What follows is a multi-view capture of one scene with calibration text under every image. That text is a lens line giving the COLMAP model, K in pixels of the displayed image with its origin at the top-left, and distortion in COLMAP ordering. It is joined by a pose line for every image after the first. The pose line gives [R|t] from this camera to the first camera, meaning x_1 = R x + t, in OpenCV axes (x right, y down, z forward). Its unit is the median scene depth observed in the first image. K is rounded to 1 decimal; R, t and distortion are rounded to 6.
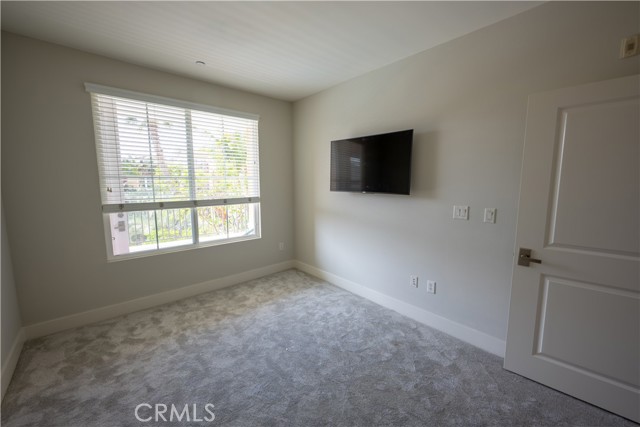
lens RADIAL K [[254.3, 0, 320.0], [0, 254.3, 213.5], [0, 0, 1]] dist [0.000357, 0.000274]
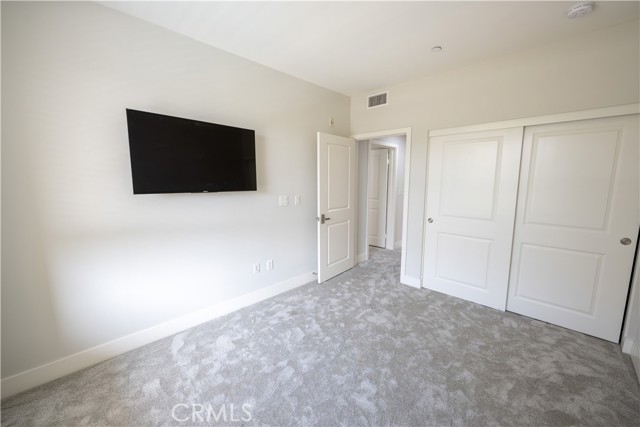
lens RADIAL K [[254.3, 0, 320.0], [0, 254.3, 213.5], [0, 0, 1]] dist [0.000357, 0.000274]
pose [[-0.060186, -0.133283, 0.989249, -0.721343], [0.125372, 0.982188, 0.139959, -0.090580], [-0.990283, 0.132447, -0.042404, 0.751084]]
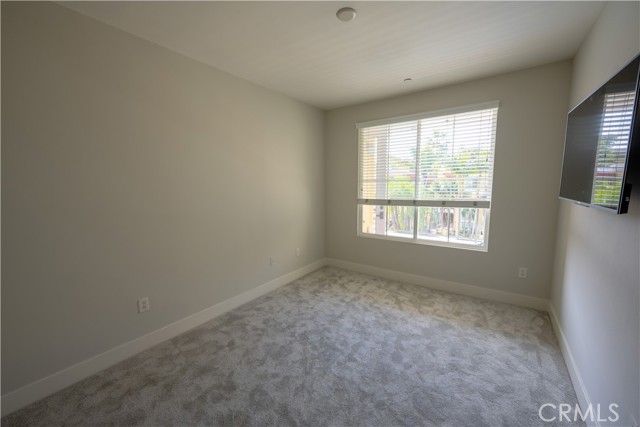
lens RADIAL K [[254.3, 0, 320.0], [0, 254.3, 213.5], [0, 0, 1]] dist [0.000357, 0.000274]
pose [[0.225535, 0.111395, -0.967846, 0.614539], [-0.110648, 0.989942, 0.088154, -0.055934], [0.967931, 0.087208, 0.235592, 0.402123]]
